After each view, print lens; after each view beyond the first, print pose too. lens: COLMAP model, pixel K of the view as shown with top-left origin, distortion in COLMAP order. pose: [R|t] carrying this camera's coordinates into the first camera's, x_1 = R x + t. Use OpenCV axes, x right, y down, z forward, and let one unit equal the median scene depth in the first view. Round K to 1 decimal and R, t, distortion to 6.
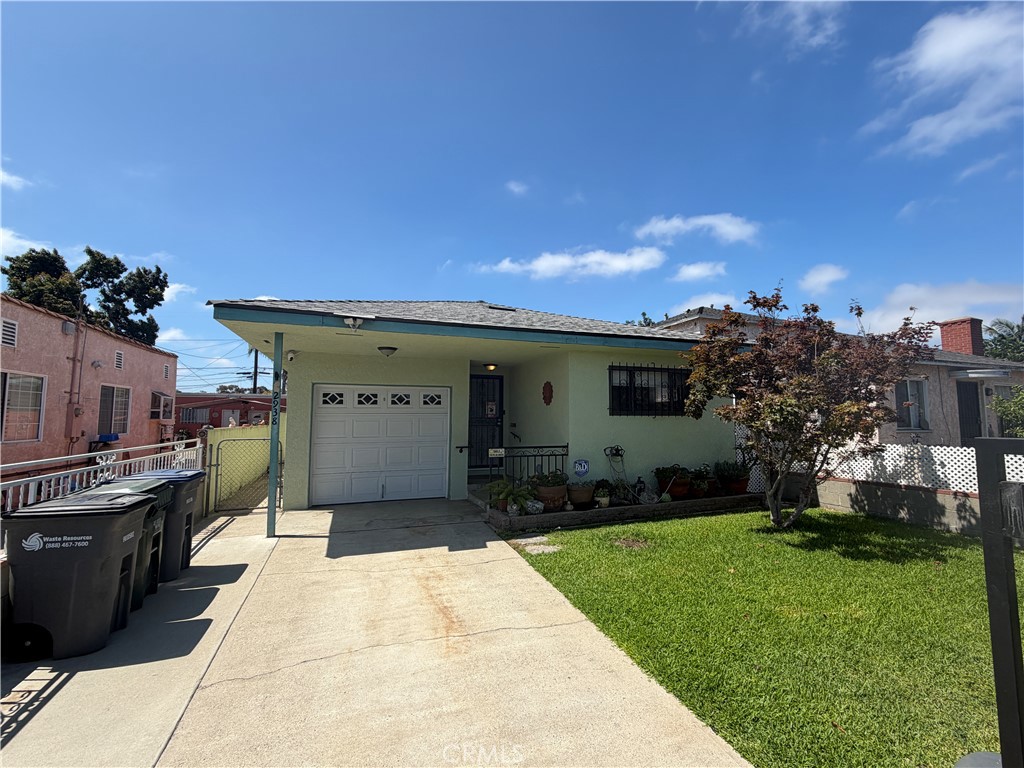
lens RADIAL K [[446.2, 0, 514.0], [0, 446.2, 381.5], [0, 0, 1]] dist [0.002016, 0.000080]
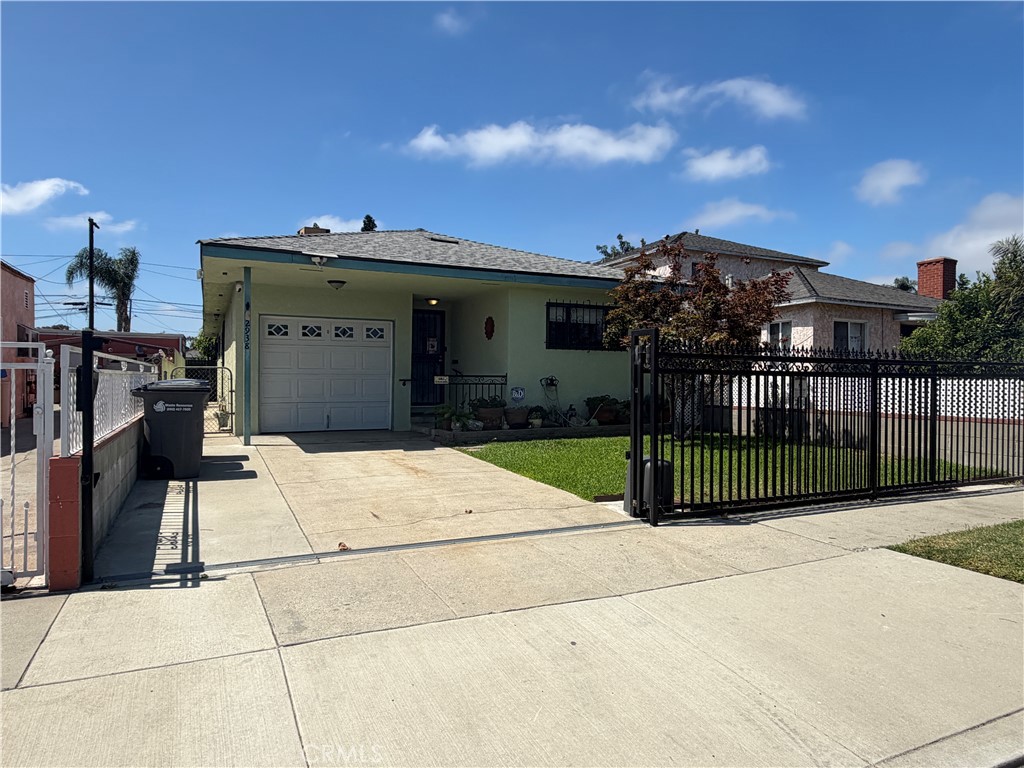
lens RADIAL K [[657.4, 0, 508.7], [0, 657.4, 383.6], [0, 0, 1]] dist [0.006754, 0.000051]
pose [[0.995907, 0.006922, 0.090121, -0.017366], [-0.015006, 0.995889, 0.089330, 0.018336], [-0.089133, -0.090317, 0.991916, -0.551492]]
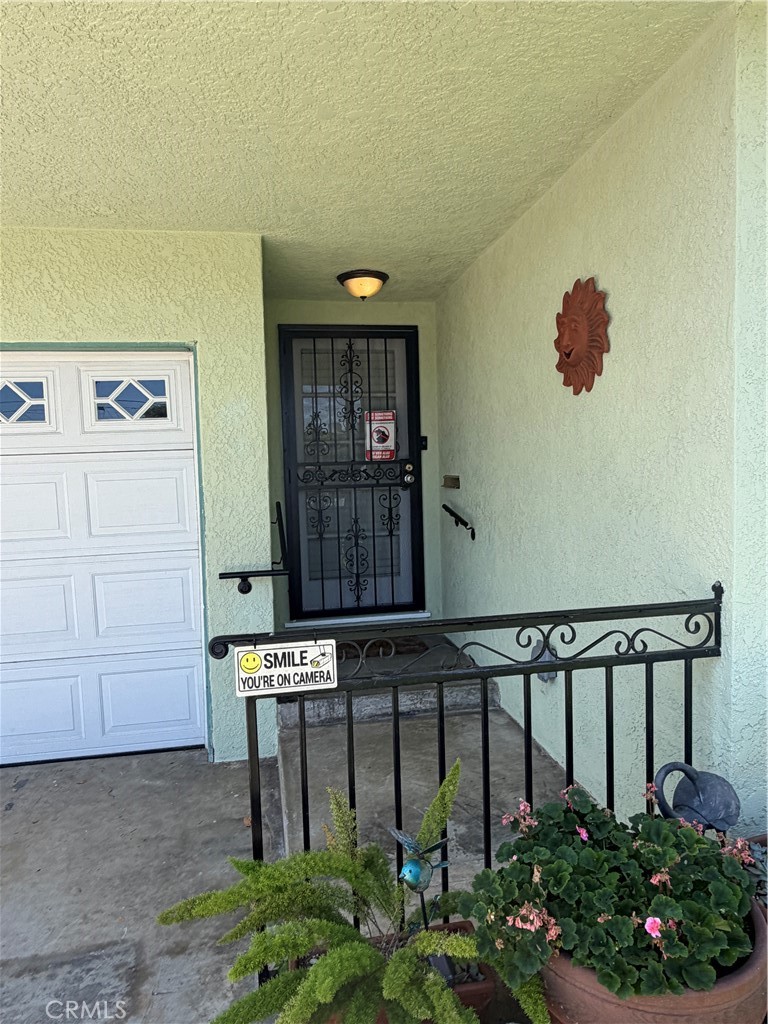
lens RADIAL K [[657.4, 0, 388.5], [0, 657.4, 508.9], [0, 0, 1]] dist [0.006754, 0.000051]
pose [[0.987711, -0.023706, -0.154483, 0.031760], [0.046024, 0.988718, 0.142540, 0.060968], [0.149362, -0.147898, 0.977659, 0.681030]]
